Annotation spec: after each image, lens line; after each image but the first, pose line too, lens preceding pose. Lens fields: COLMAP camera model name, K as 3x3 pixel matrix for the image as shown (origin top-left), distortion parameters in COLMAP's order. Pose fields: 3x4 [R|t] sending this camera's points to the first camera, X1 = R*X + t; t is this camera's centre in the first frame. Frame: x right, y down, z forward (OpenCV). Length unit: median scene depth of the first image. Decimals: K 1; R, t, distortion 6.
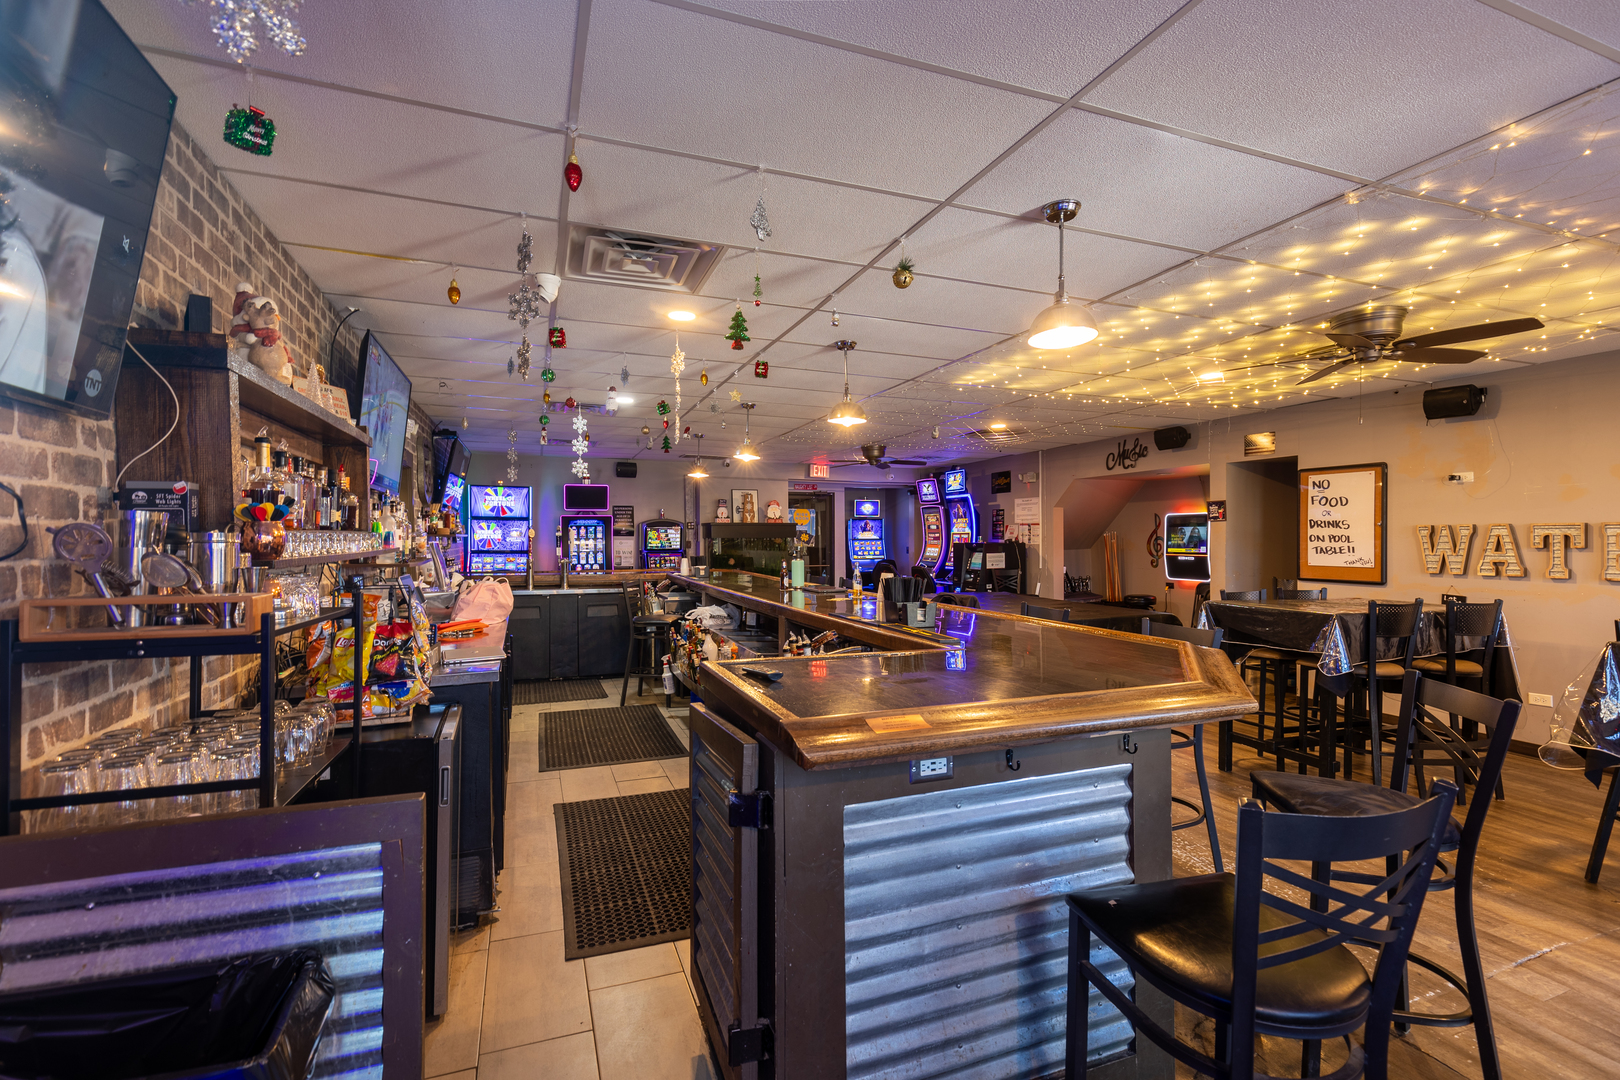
lens RADIAL K [[727.5, 0, 811.0], [0, 727.5, 539.6], [0, 0, 1]] dist [0.004291, 0.000289]
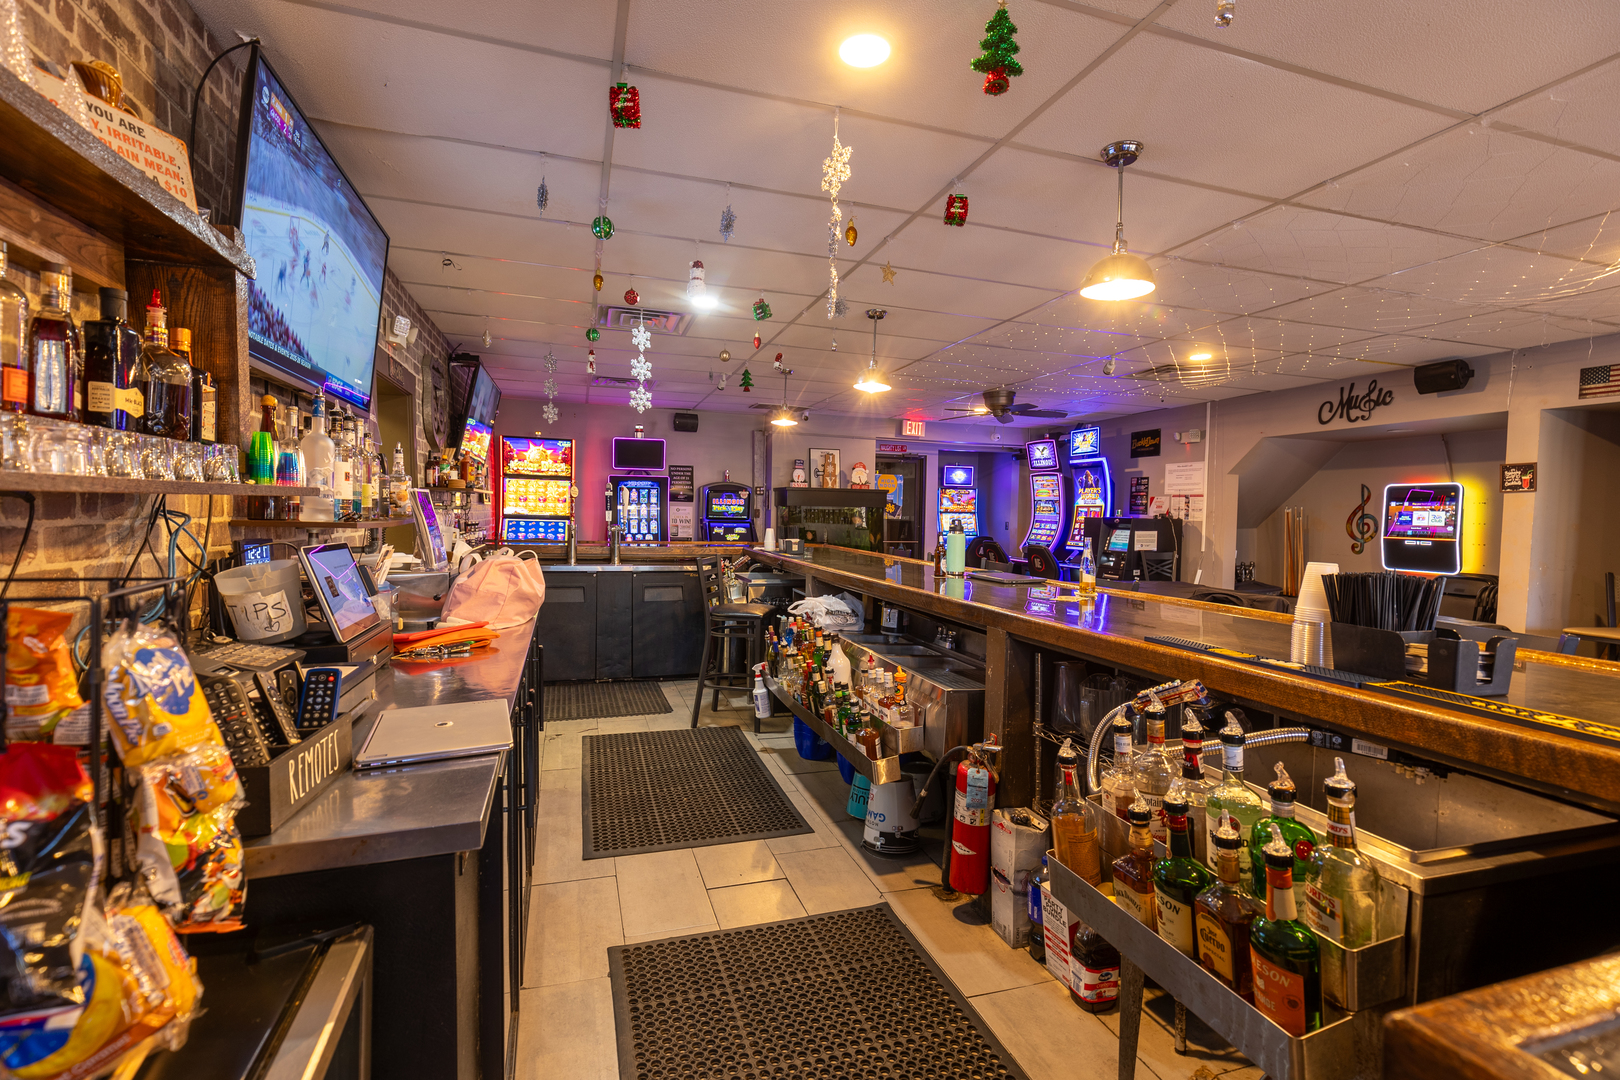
lens RADIAL K [[727.5, 0, 810.1], [0, 727.5, 541.6], [0, 0, 1]] dist [0.004291, 0.000289]
pose [[0.998384, 0.022325, -0.052259, -0.090760], [-0.020388, 0.999096, 0.037314, 0.010081], [0.053045, -0.036188, 0.997936, 0.236343]]
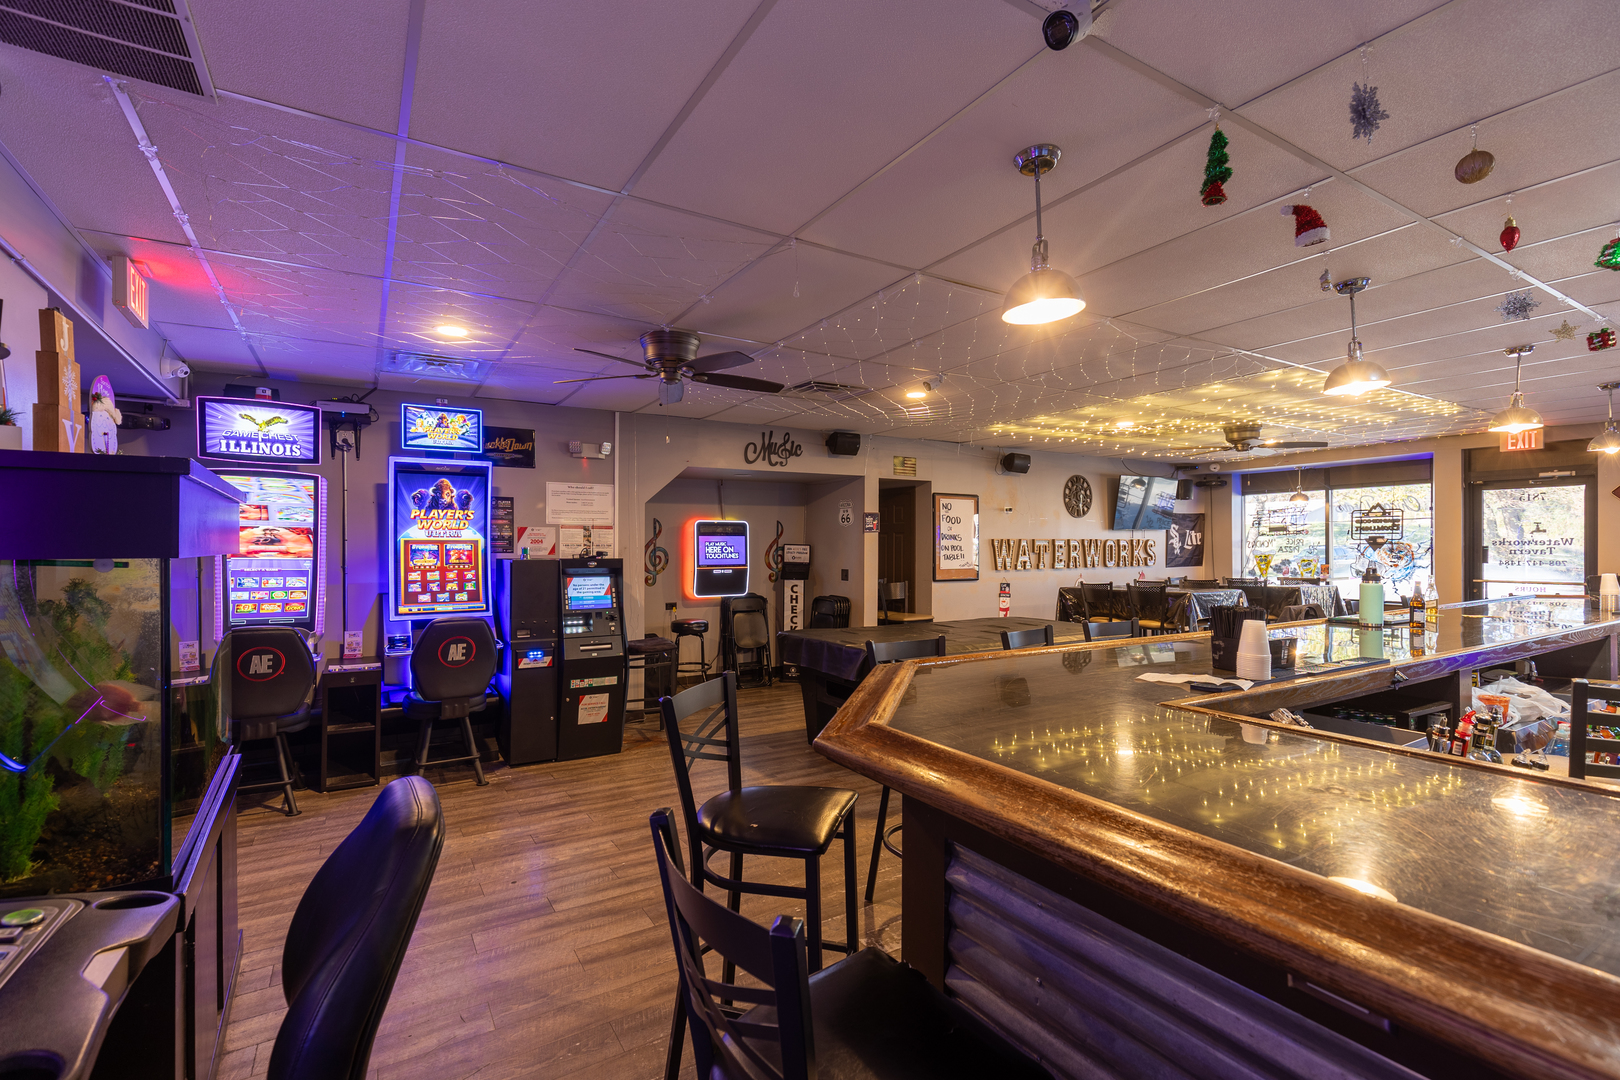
lens RADIAL K [[727.5, 0, 808.6], [0, 727.5, 543.3], [0, 0, 1]] dist [0.004291, 0.000289]
pose [[-0.183157, 0.005720, 0.983067, -0.430203], [0.006645, 0.999967, -0.004581, -0.004731], [-0.983061, 0.005693, -0.183189, 1.217325]]
